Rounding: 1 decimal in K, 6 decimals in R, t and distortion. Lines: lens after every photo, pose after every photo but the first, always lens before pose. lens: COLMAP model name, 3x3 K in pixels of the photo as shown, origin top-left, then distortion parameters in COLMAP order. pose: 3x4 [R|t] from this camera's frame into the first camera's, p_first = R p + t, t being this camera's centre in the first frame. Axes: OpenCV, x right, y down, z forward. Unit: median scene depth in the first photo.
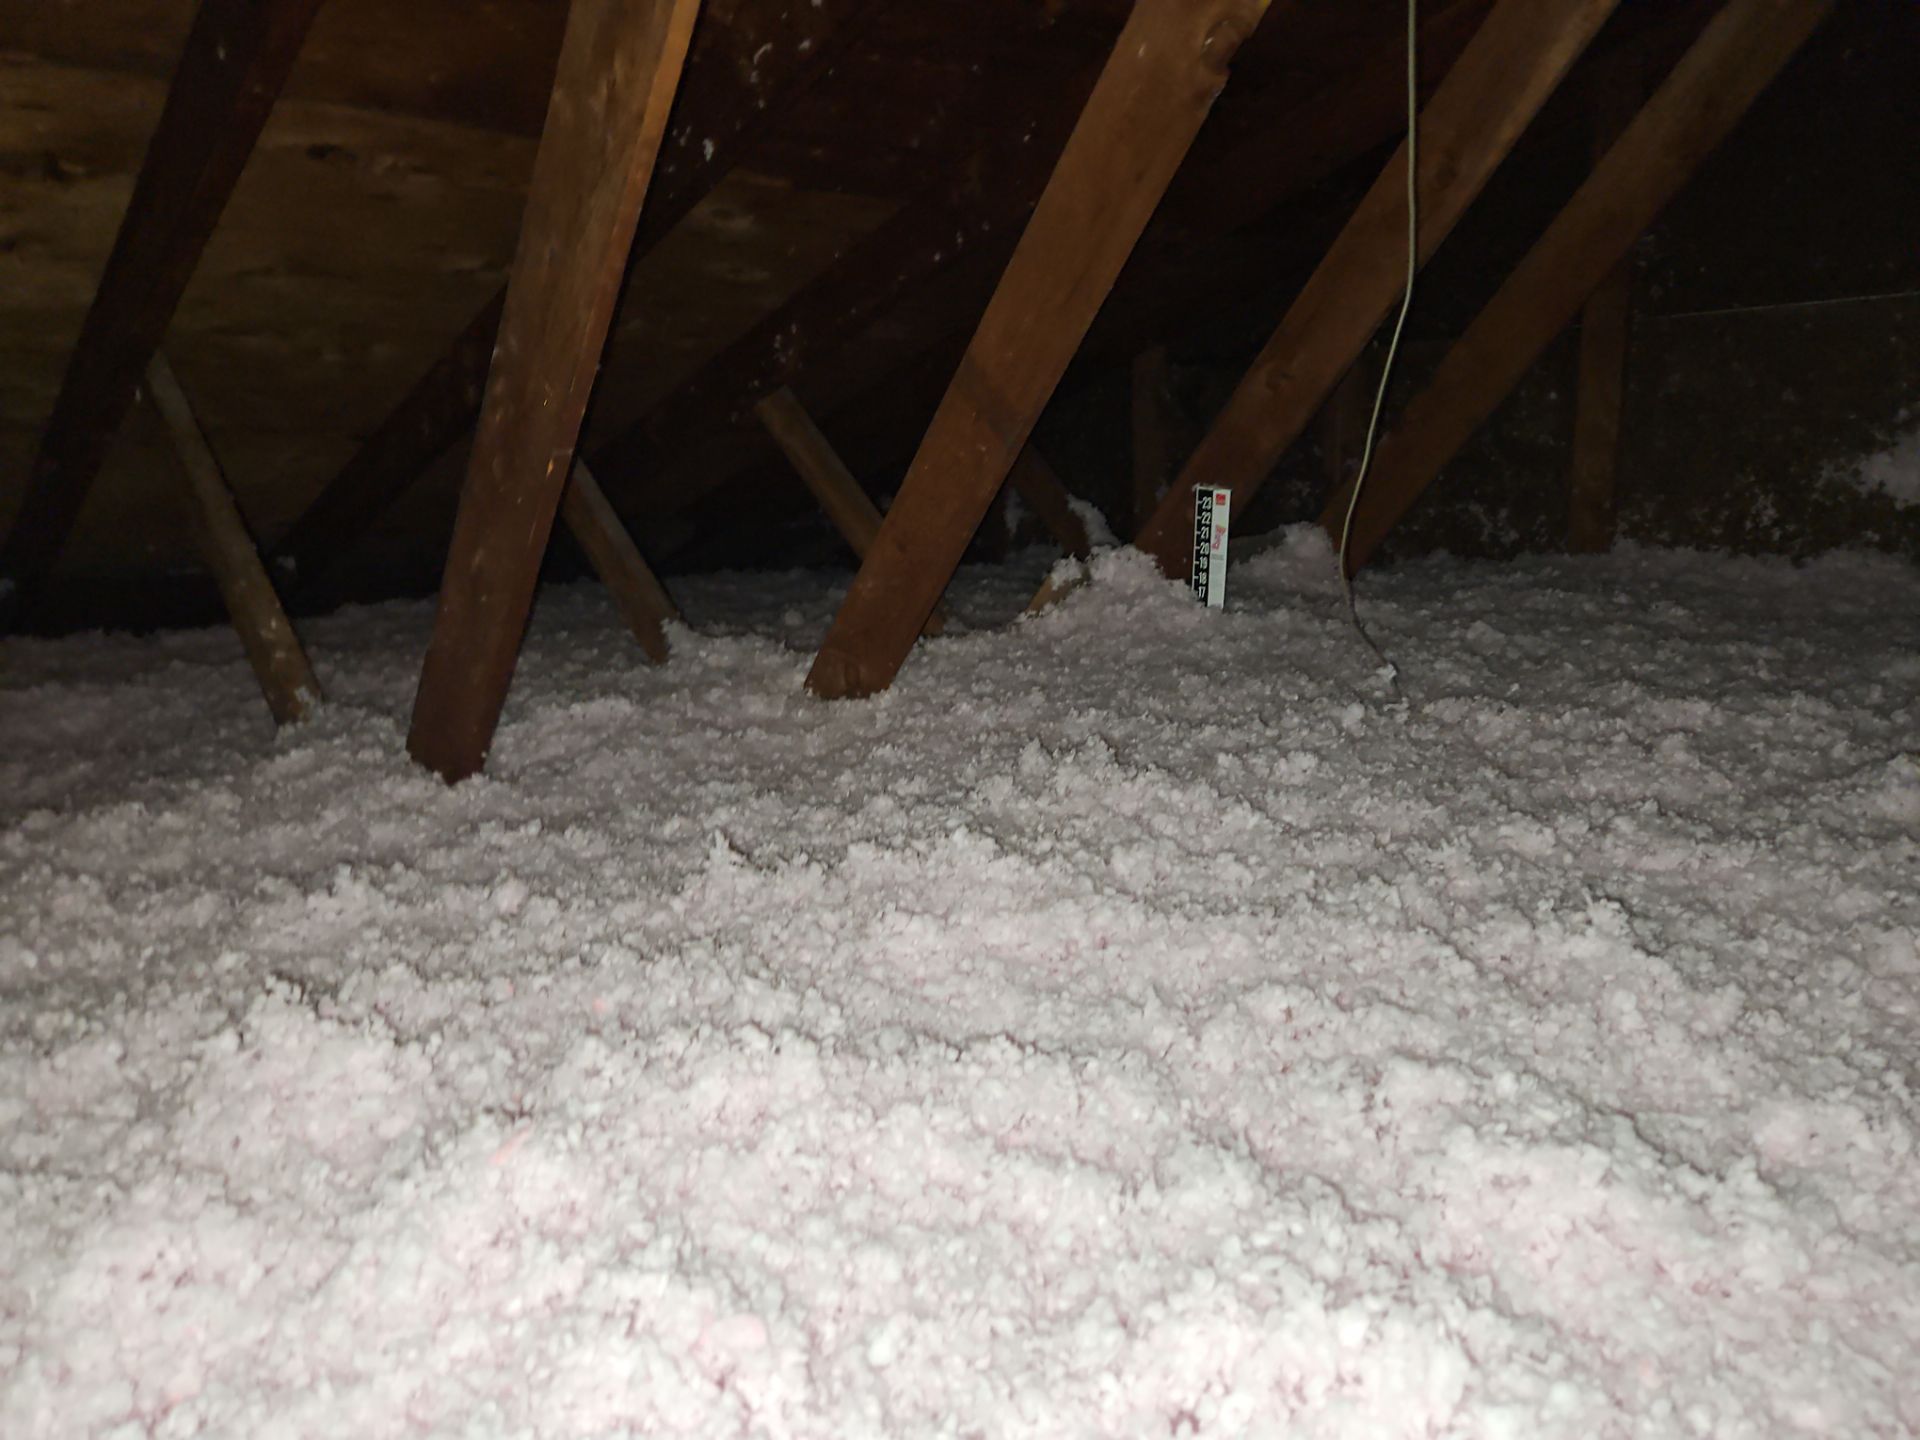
lens RADIAL K [[1312.5, 0, 960.0], [0, 1312.5, 720.0], [0, 0, 1]] dist [0.122678, -0.107243]
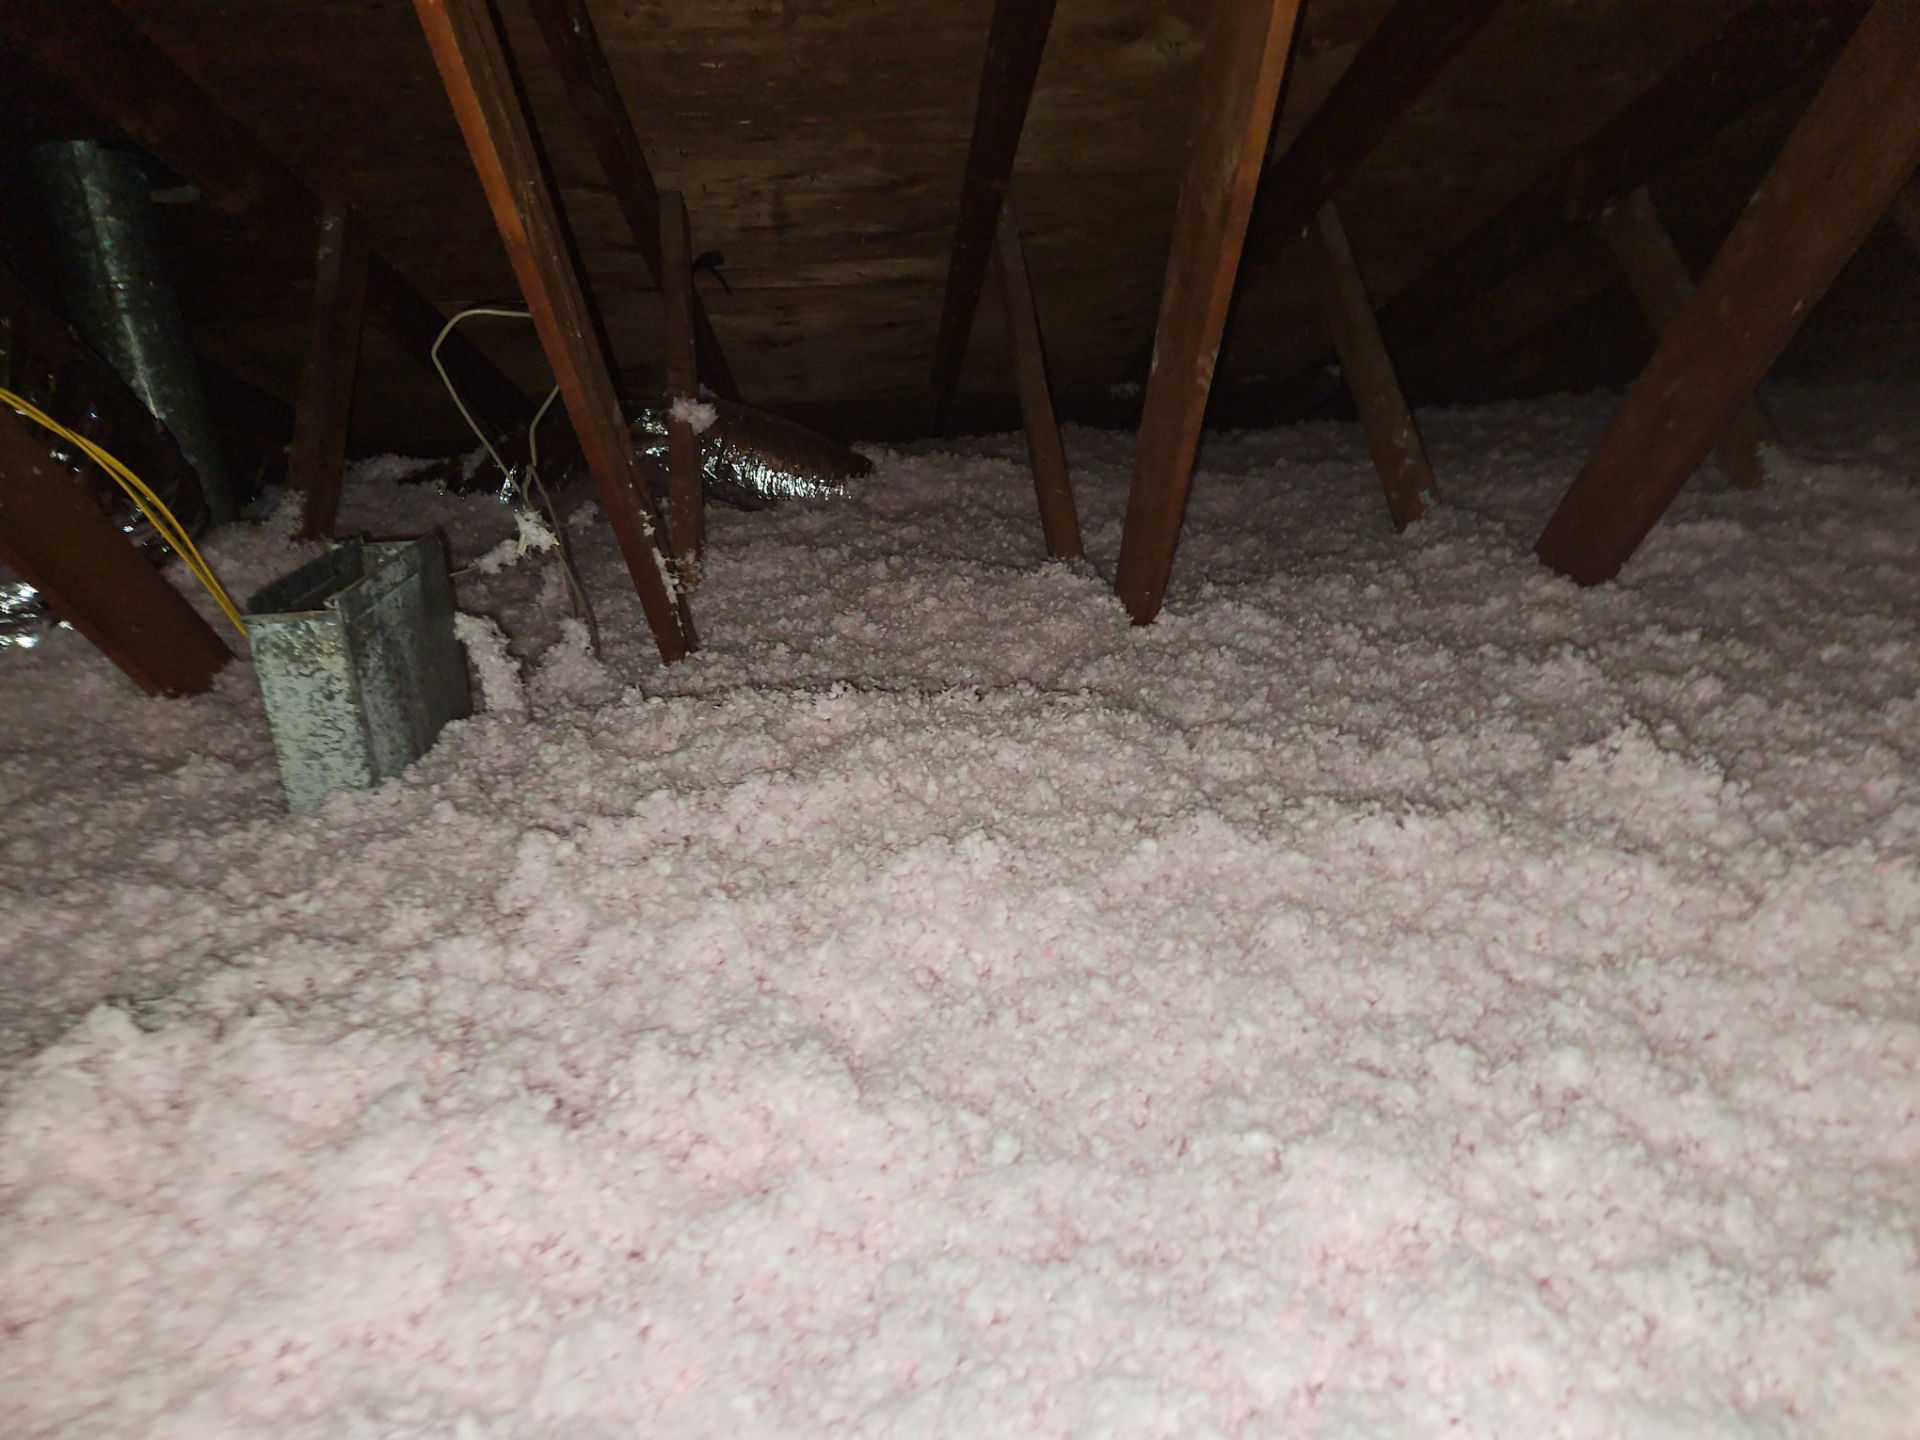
lens RADIAL K [[1312.5, 0, 960.0], [0, 1312.5, 720.0], [0, 0, 1]] dist [0.122678, -0.107243]
pose [[0.799048, 0.179191, -0.573944, -0.120117], [-0.093696, 0.980006, 0.175524, 0.007092], [0.593922, -0.086476, 0.799862, -0.242473]]
